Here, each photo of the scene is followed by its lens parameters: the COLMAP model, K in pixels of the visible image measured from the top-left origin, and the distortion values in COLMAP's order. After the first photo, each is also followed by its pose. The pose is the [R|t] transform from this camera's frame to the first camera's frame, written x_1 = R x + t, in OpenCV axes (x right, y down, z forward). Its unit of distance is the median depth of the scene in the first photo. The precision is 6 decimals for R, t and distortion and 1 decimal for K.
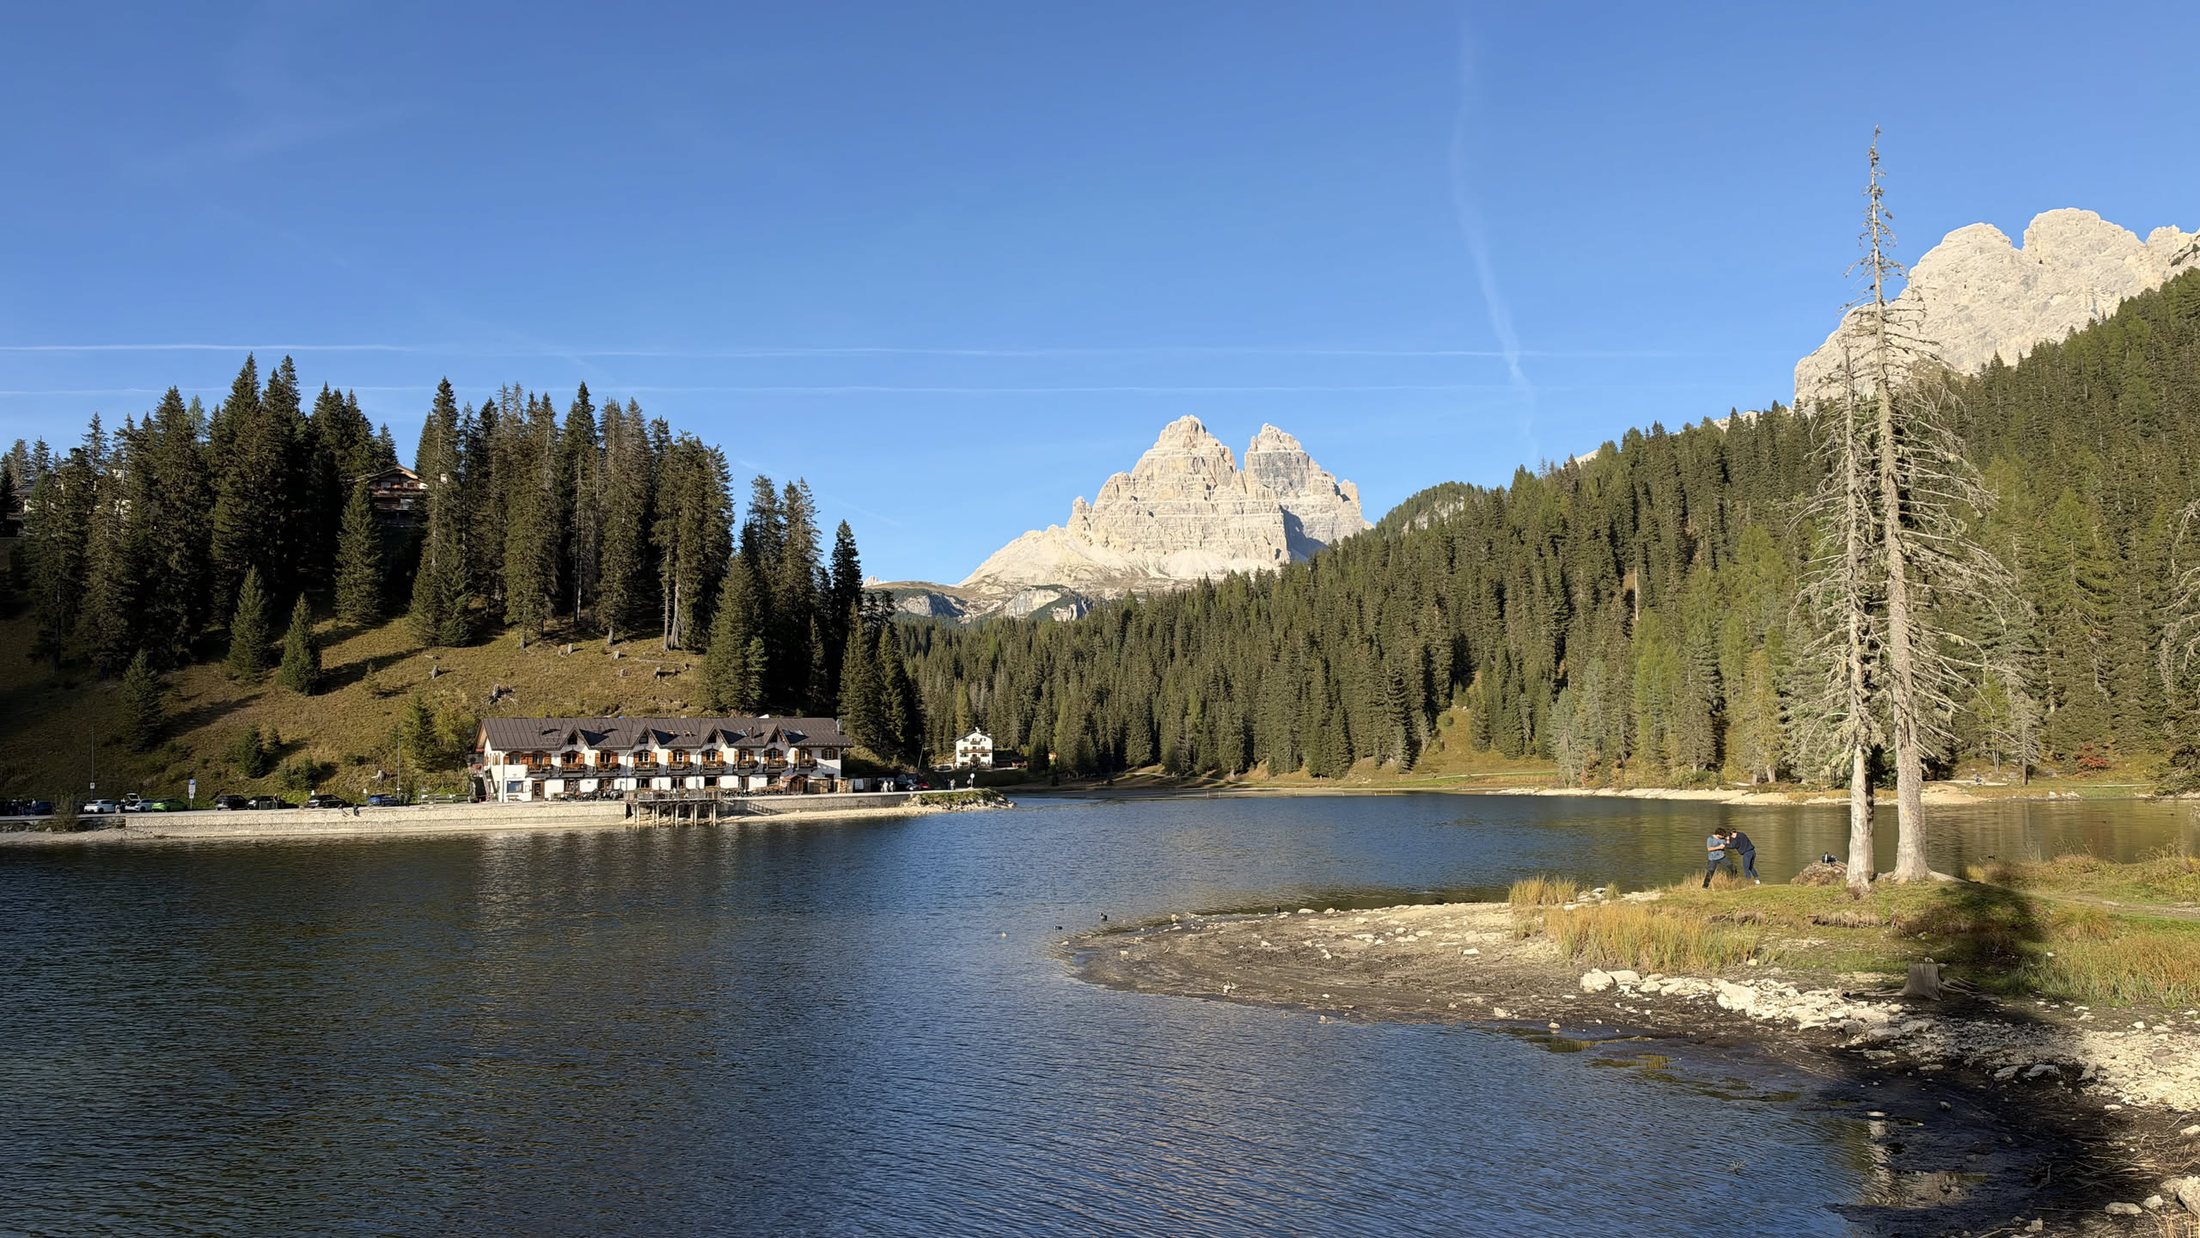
lens RADIAL K [[1509.4, 0, 1095.4], [0, 1509.4, 693.8], [0, 0, 1]] dist [0.046577, -0.000414]
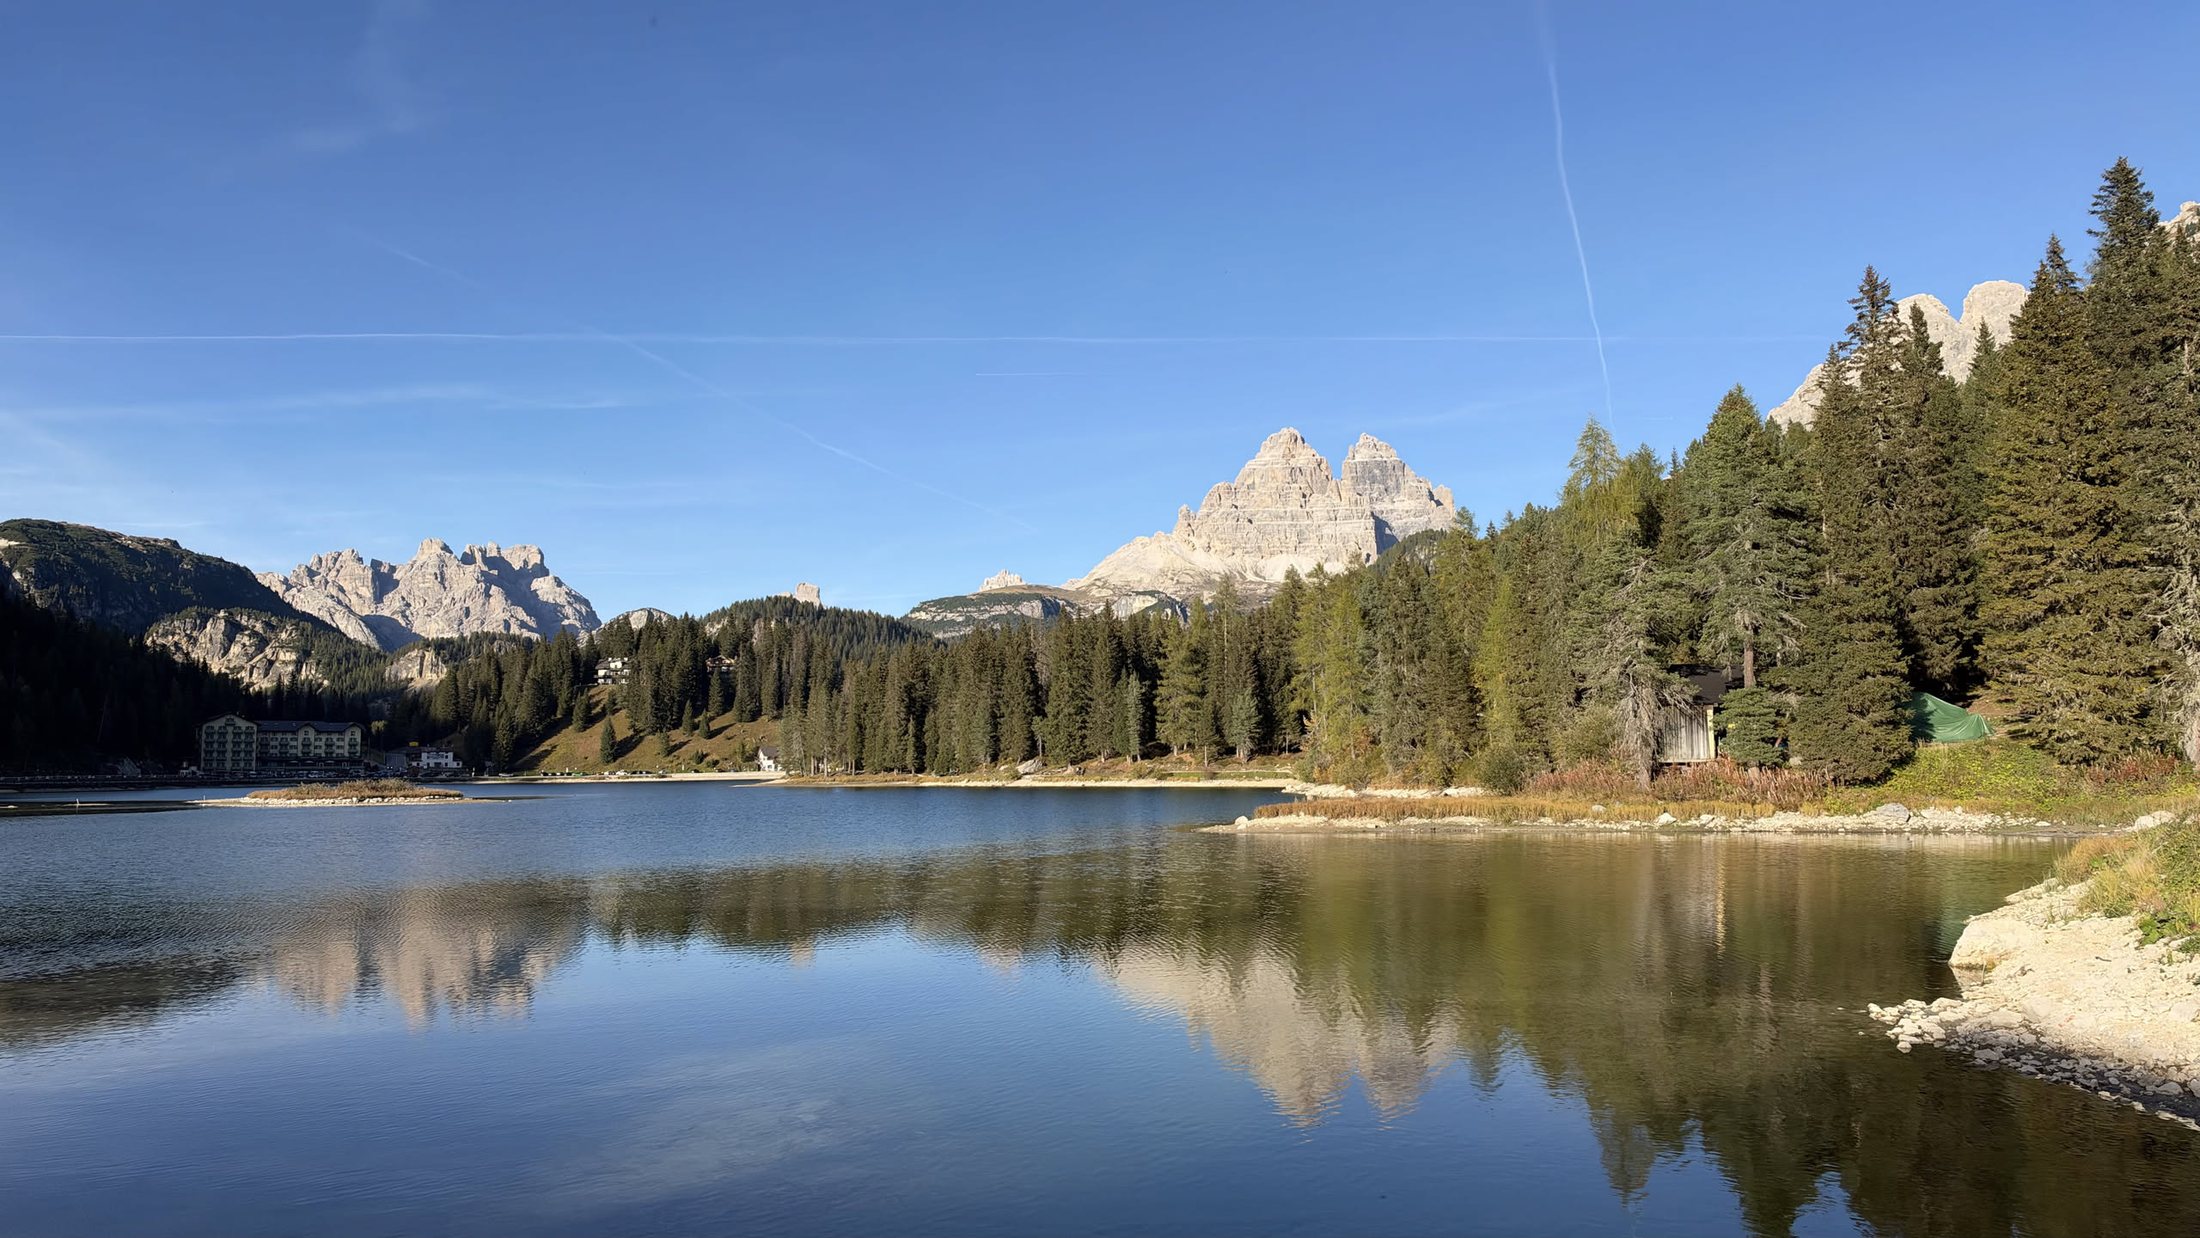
lens RADIAL K [[1621.0, 0, 1100.0], [0, 1621.0, 619.0], [0, 0, 1]] dist [0.135712, -0.288230]
pose [[0.994980, 0.001316, -0.100064, 0.082523], [-0.004666, 0.999436, -0.033247, -0.017299], [0.099964, 0.033547, 0.994425, -0.293558]]
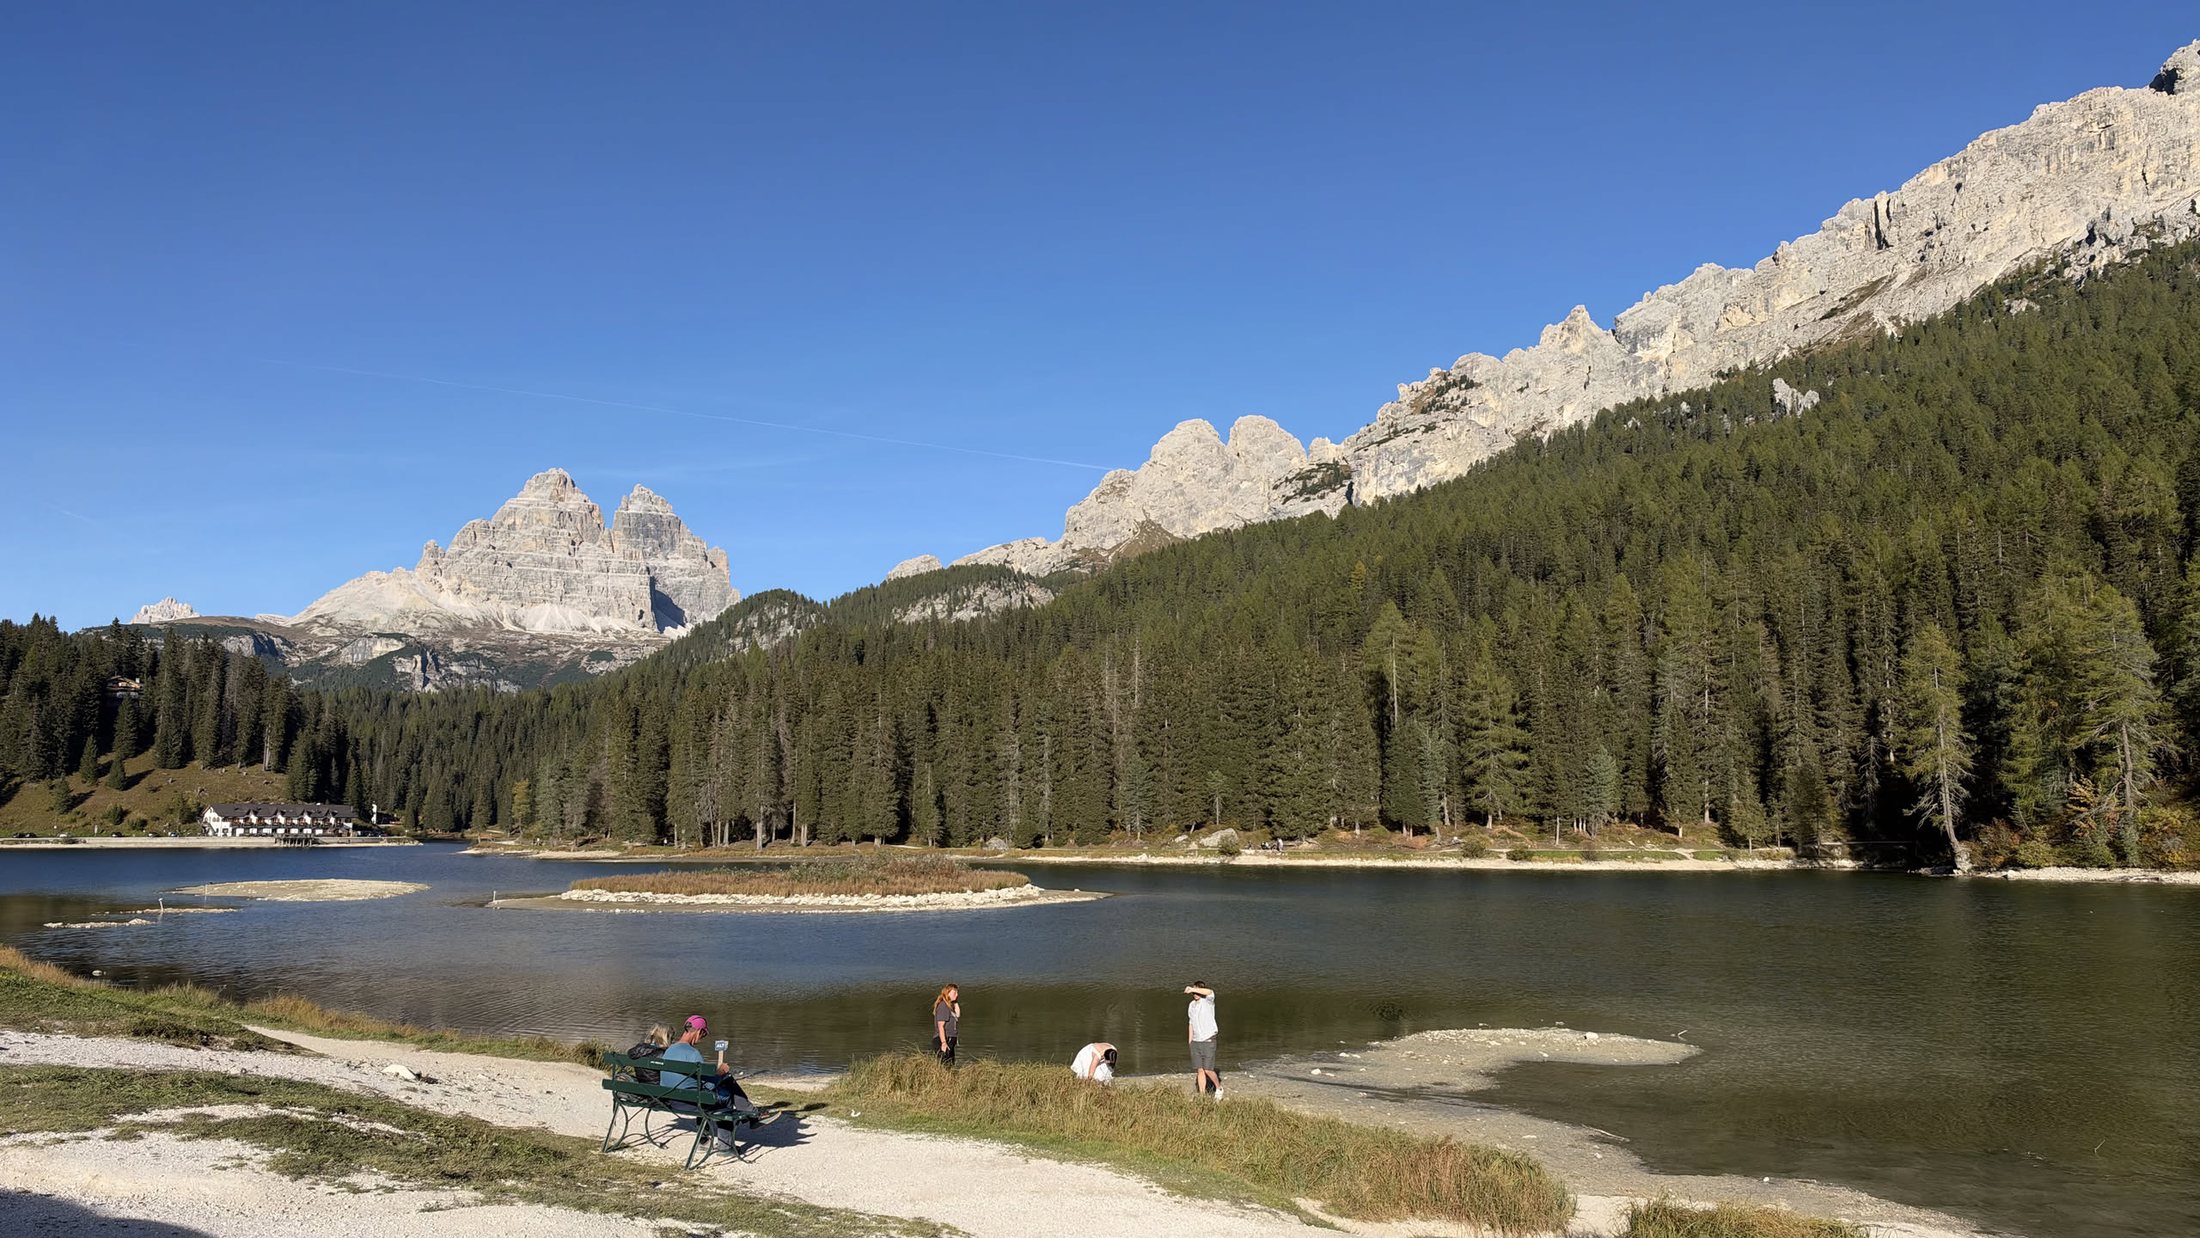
lens RADIAL K [[1621.0, 0, 1100.0], [0, 1621.0, 619.0], [0, 0, 1]] dist [0.135712, -0.288230]
pose [[0.924795, 0.071651, 0.373657, -0.008753], [-0.042139, 0.995354, -0.086571, -0.012817], [-0.378124, 0.064315, 0.923518, -0.236751]]
